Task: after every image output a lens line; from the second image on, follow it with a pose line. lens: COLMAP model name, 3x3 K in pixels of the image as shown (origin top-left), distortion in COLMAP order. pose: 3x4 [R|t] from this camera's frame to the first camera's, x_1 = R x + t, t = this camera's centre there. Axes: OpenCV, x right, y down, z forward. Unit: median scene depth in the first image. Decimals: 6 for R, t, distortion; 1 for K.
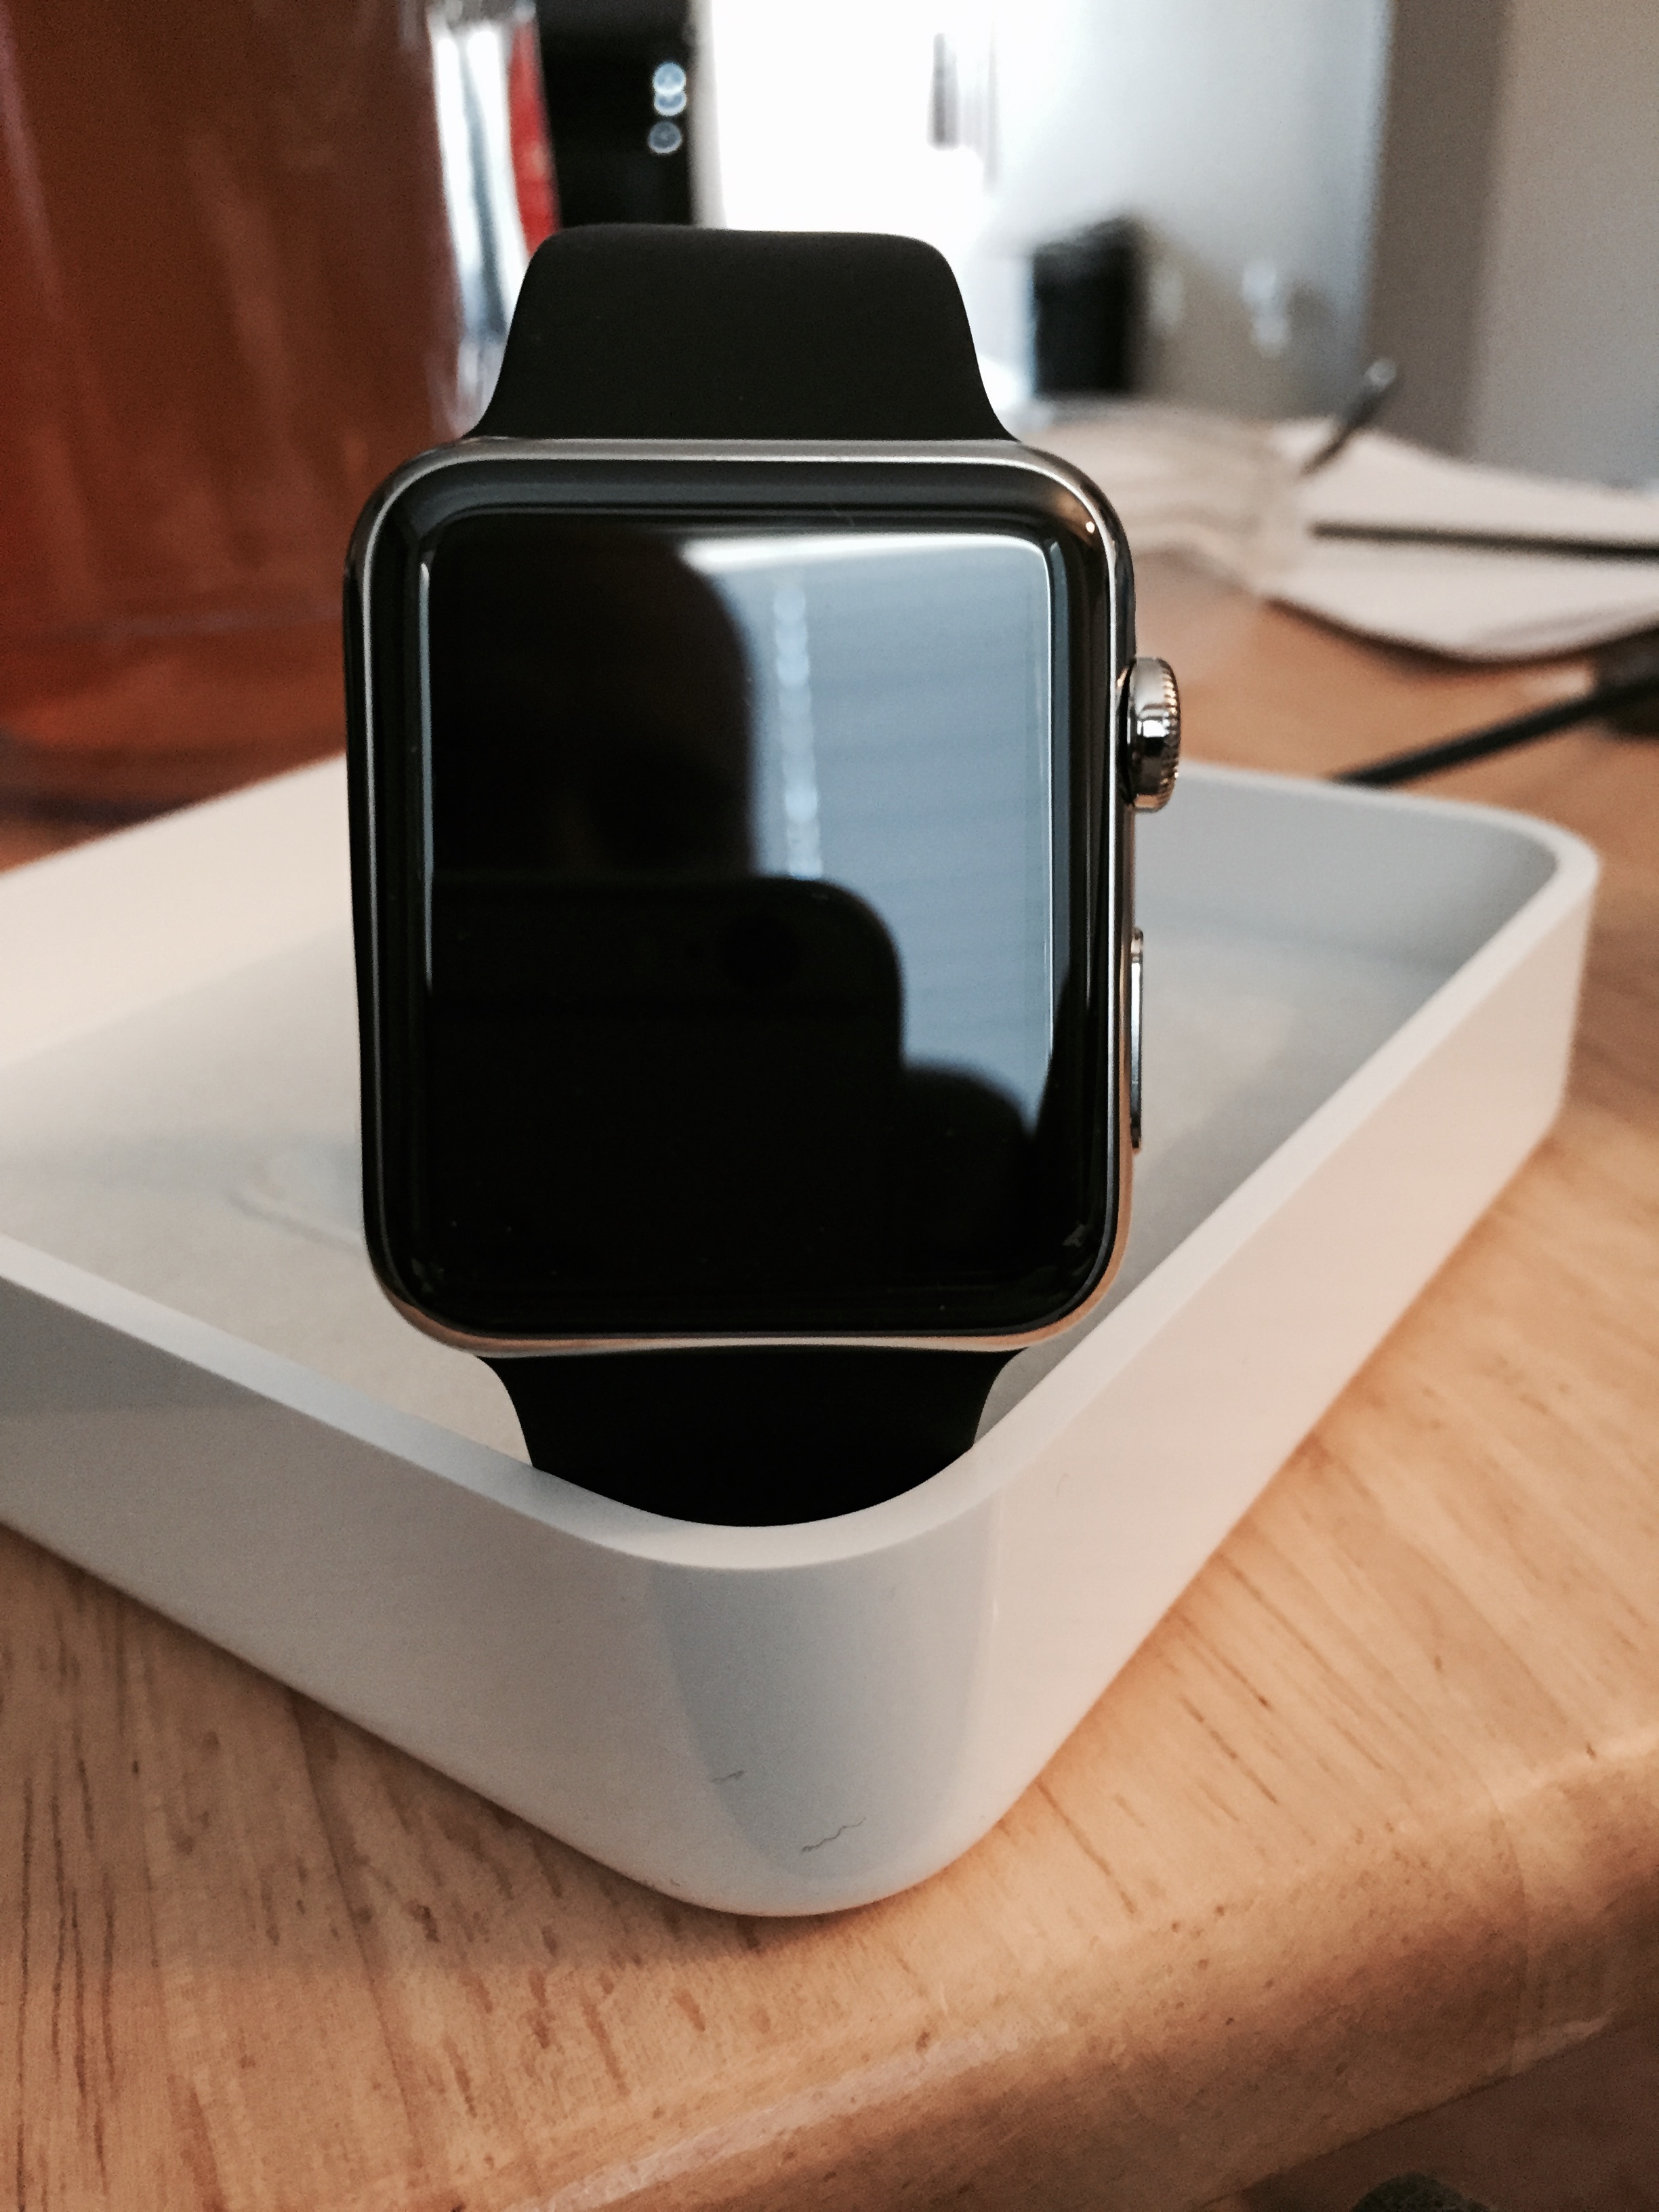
lens RADIAL K [[1951.4, 0, 829.5], [0, 1951.4, 1106.0], [0, 0, 1]] dist [0.033665, -0.118952]
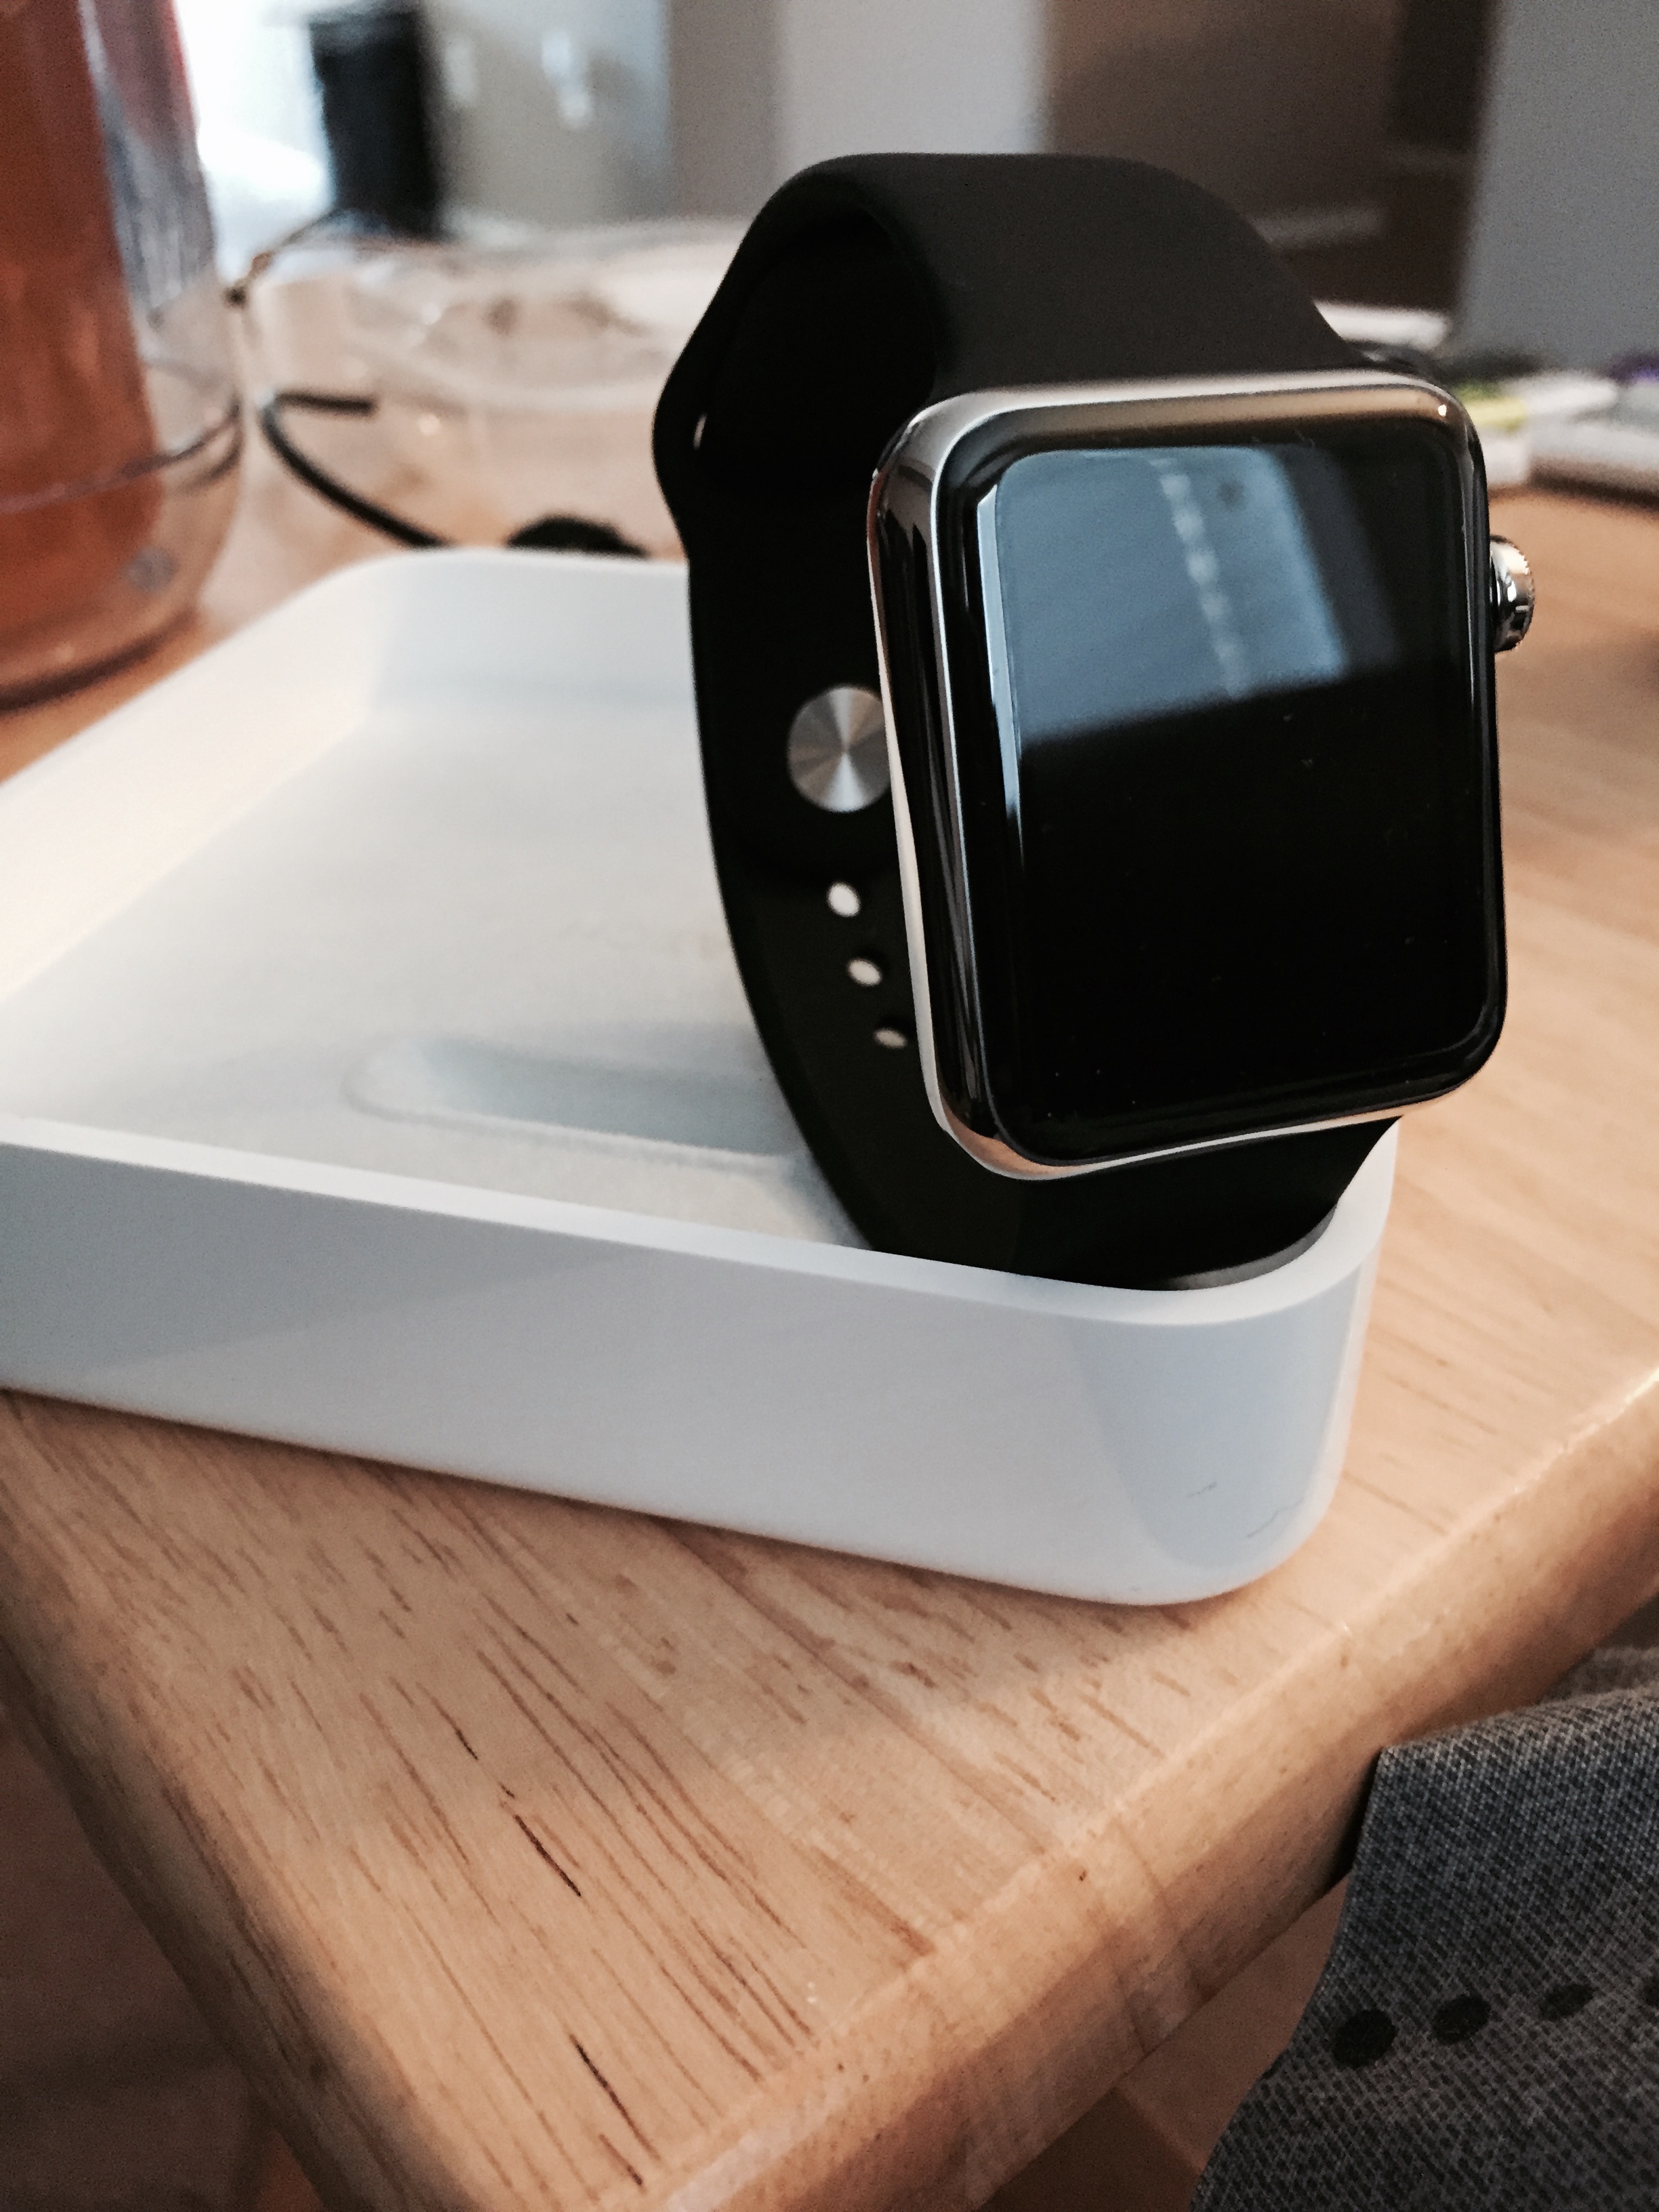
lens RADIAL K [[1951.4, 0, 829.5], [0, 1951.4, 1106.0], [0, 0, 1]] dist [0.033665, -0.118952]
pose [[0.947450, -0.156616, 0.278944, -0.515402], [0.129030, 0.984977, 0.114768, -0.054360], [-0.292728, -0.072745, 0.953425, -0.067009]]
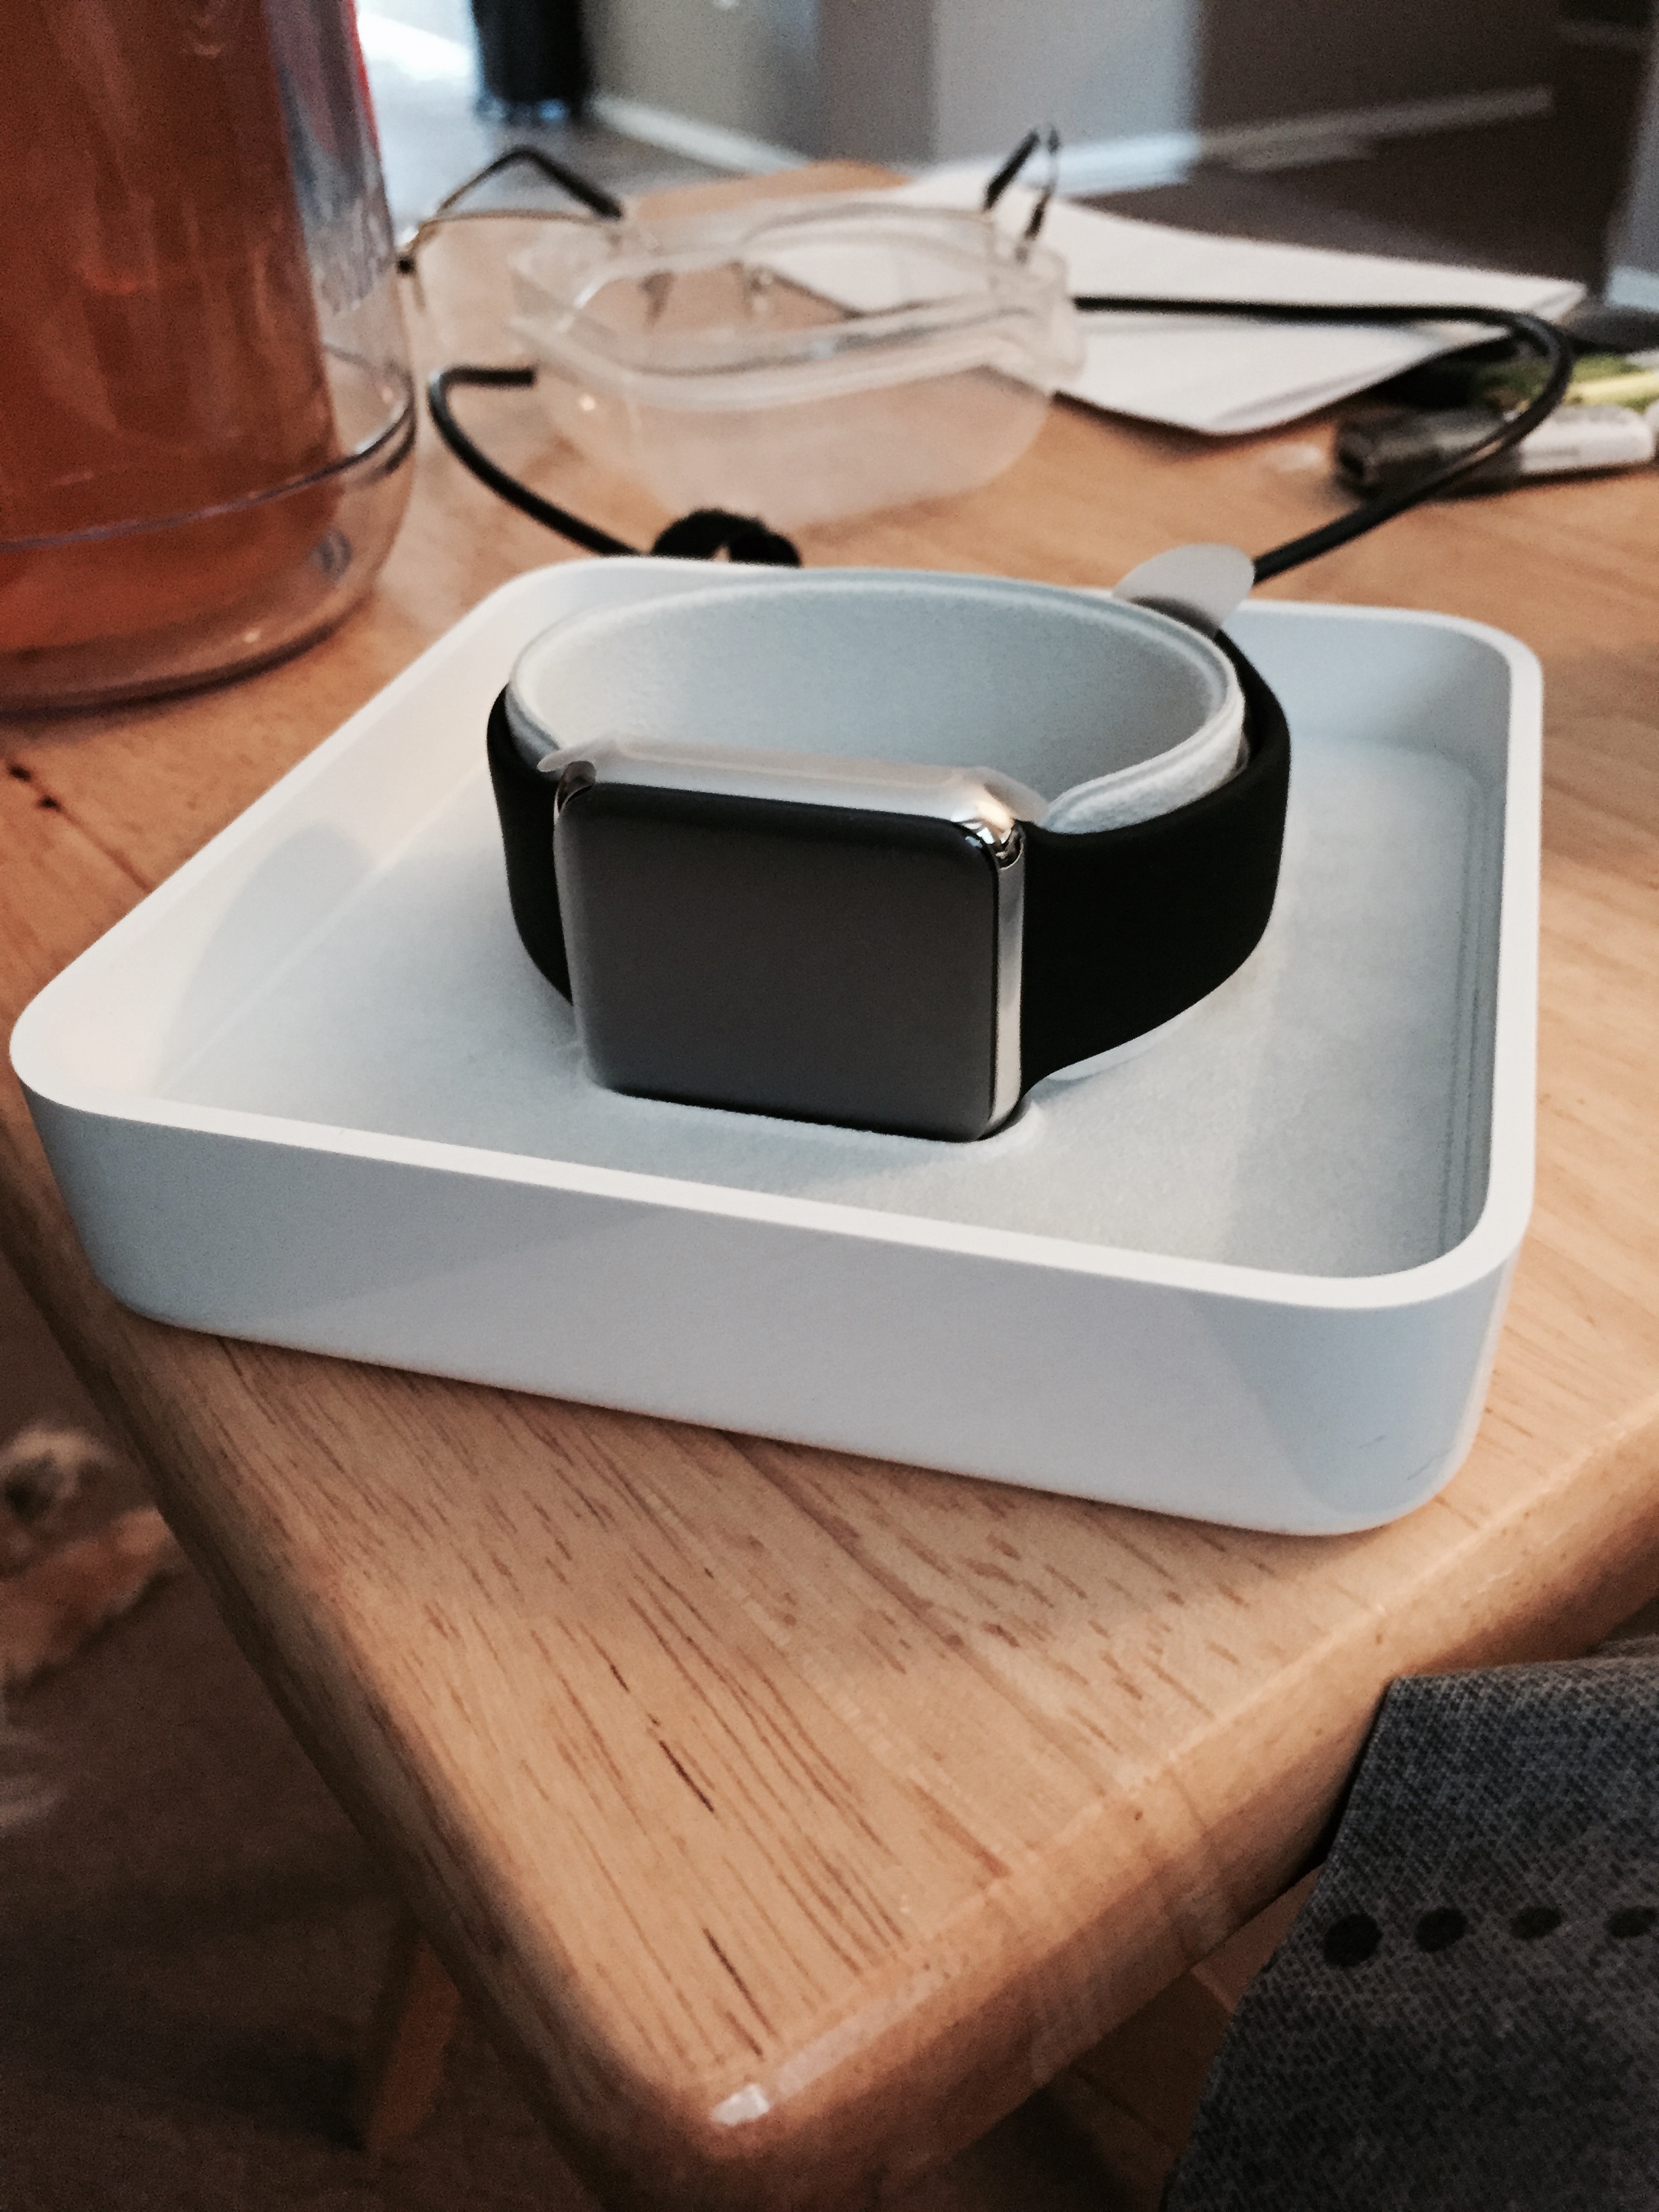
lens RADIAL K [[1937.4, 0, 826.3], [0, 1937.4, 1081.1], [0, 0, 1]] dist [0.006225, -0.034224]
pose [[0.967216, -0.142343, 0.210315, -0.539793], [0.112319, 0.982523, 0.148436, -0.167458], [-0.227768, -0.119948, 0.966299, -0.215589]]
